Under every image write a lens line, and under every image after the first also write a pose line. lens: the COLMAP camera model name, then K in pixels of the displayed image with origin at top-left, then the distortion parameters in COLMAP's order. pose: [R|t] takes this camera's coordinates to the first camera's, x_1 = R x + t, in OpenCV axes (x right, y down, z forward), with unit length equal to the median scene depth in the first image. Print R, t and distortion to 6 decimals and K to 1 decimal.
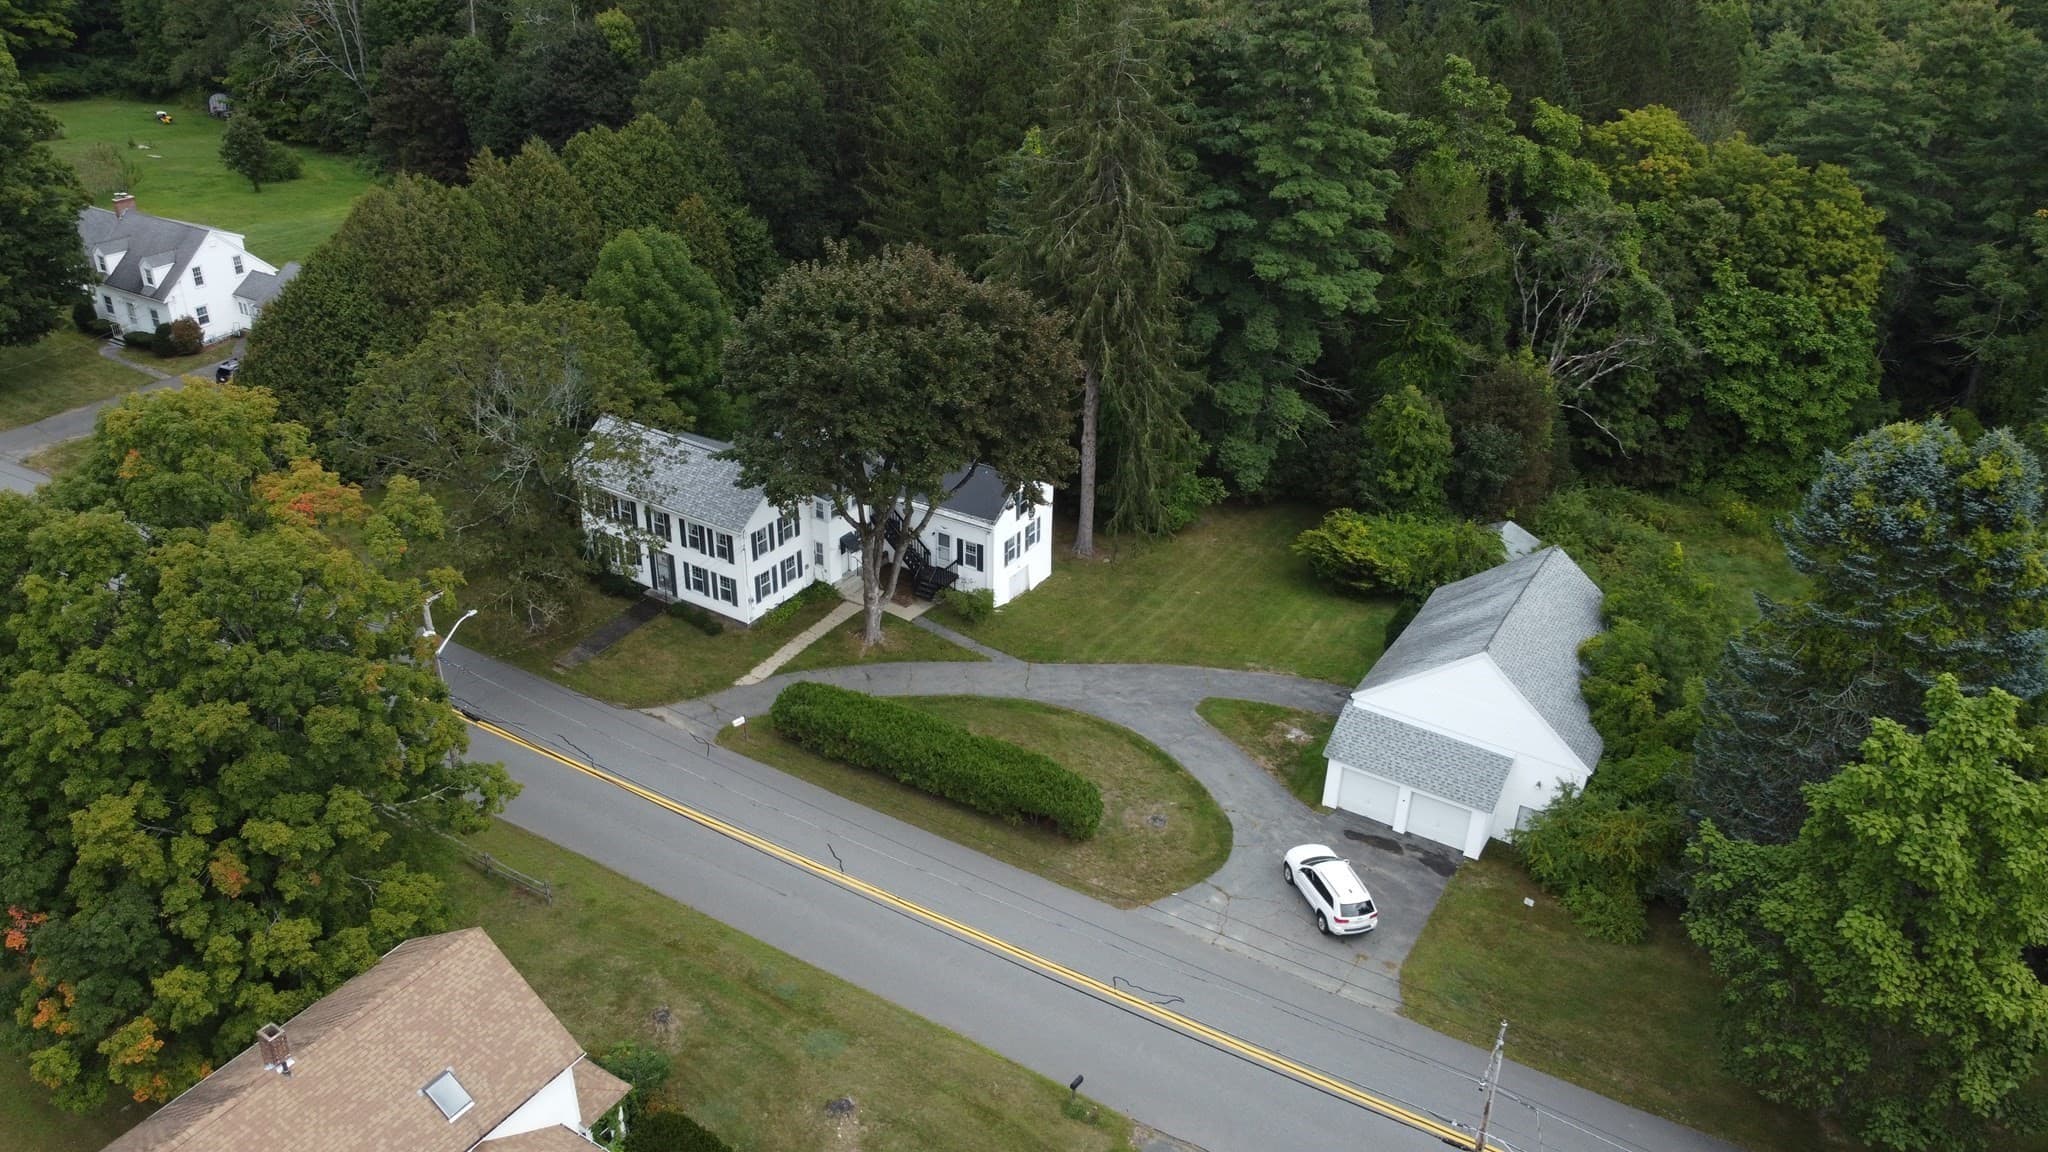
lens RADIAL K [[1541.1, 0, 1020.2], [0, 1541.1, 569.3], [0, 0, 1]] dist [-0.004883, 0.002257]
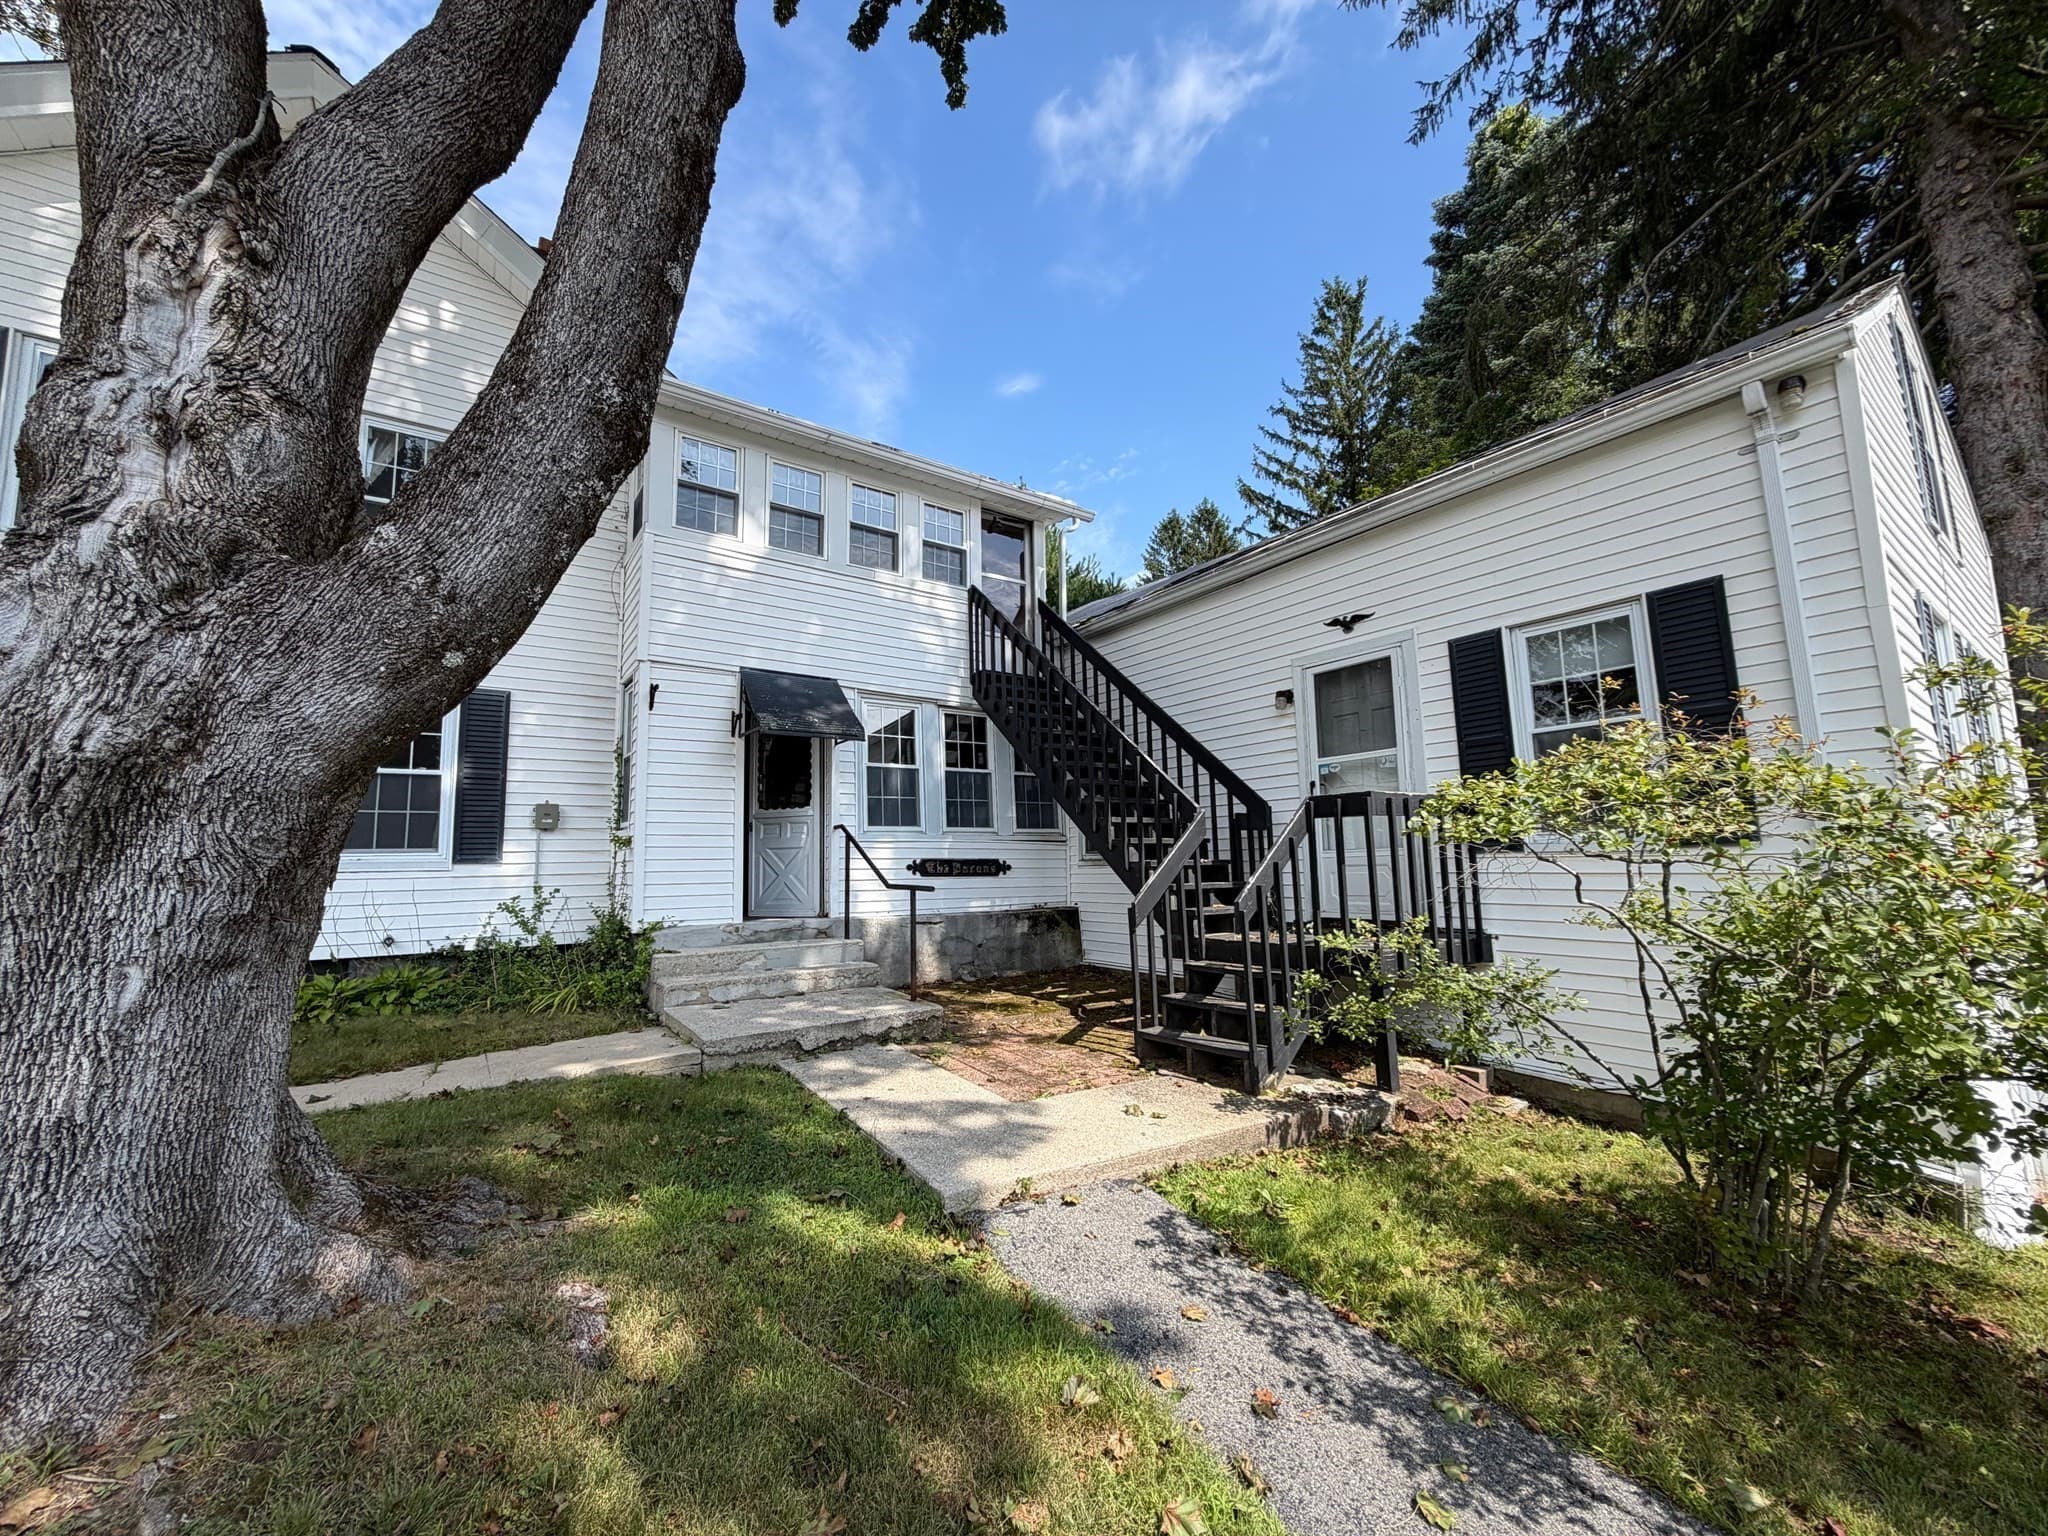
lens RADIAL K [[814.3, 0, 1018.2], [0, 814.3, 769.0], [0, 0, 1]] dist [0.000752, 0.000031]
pose [[0.910266, -0.089677, -0.404196, -0.047647], [-0.161347, 0.822244, -0.545786, 0.036792], [0.381292, 0.562026, 0.733991, 0.933159]]
